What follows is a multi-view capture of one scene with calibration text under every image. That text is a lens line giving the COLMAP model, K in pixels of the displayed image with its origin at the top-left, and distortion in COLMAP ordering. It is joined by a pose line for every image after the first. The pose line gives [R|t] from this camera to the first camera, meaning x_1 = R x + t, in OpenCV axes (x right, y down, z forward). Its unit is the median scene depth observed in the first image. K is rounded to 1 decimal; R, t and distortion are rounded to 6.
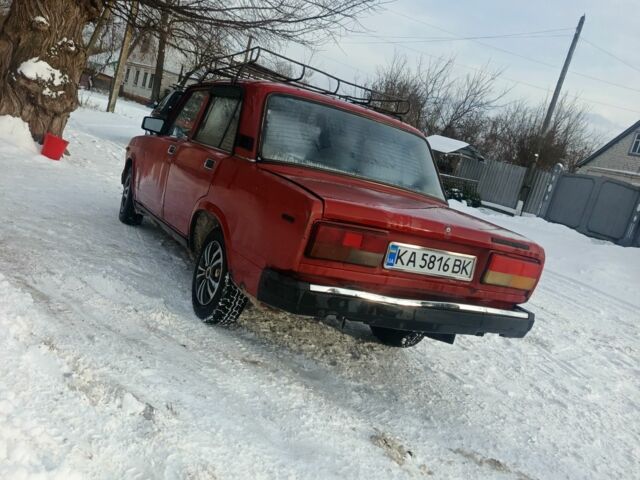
lens RADIAL K [[604.6, 0, 310.3], [0, 604.6, 242.8], [0, 0, 1]] dist [0.077602, -0.121401]
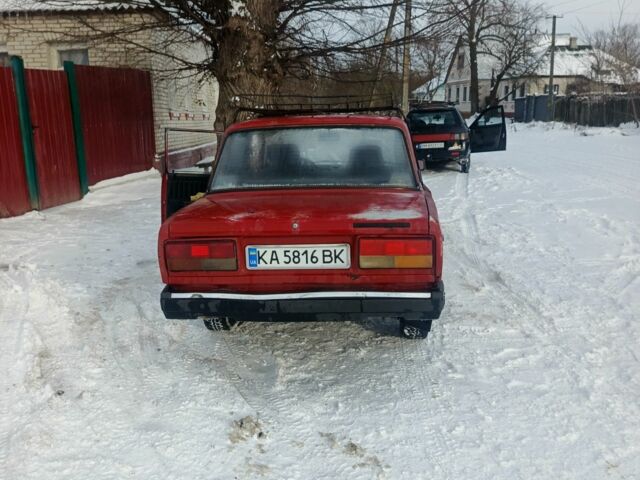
lens RADIAL K [[611.2, 0, 320.0], [0, 611.2, 240.0], [0, 0, 1]] dist [0.076790, -0.122639]
pose [[0.795018, -0.164021, -0.583990, 0.771097], [0.150880, 0.985962, -0.071517, 0.076328], [0.587522, -0.031255, 0.808604, 0.140289]]
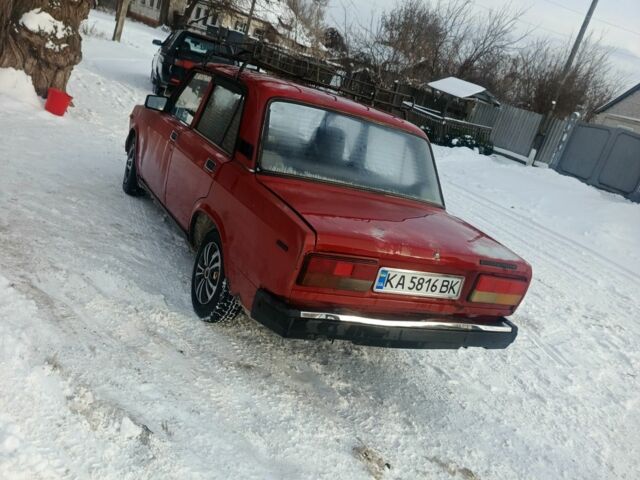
lens RADIAL K [[611.2, 0, 320.0], [0, 611.2, 240.0], [0, 0, 1]] dist [0.076790, -0.122639]
pose [[0.999357, 0.035838, 0.000869, 0.022180], [-0.035690, 0.992367, 0.118040, -0.143430], [0.003368, -0.117995, 0.993008, -0.031236]]
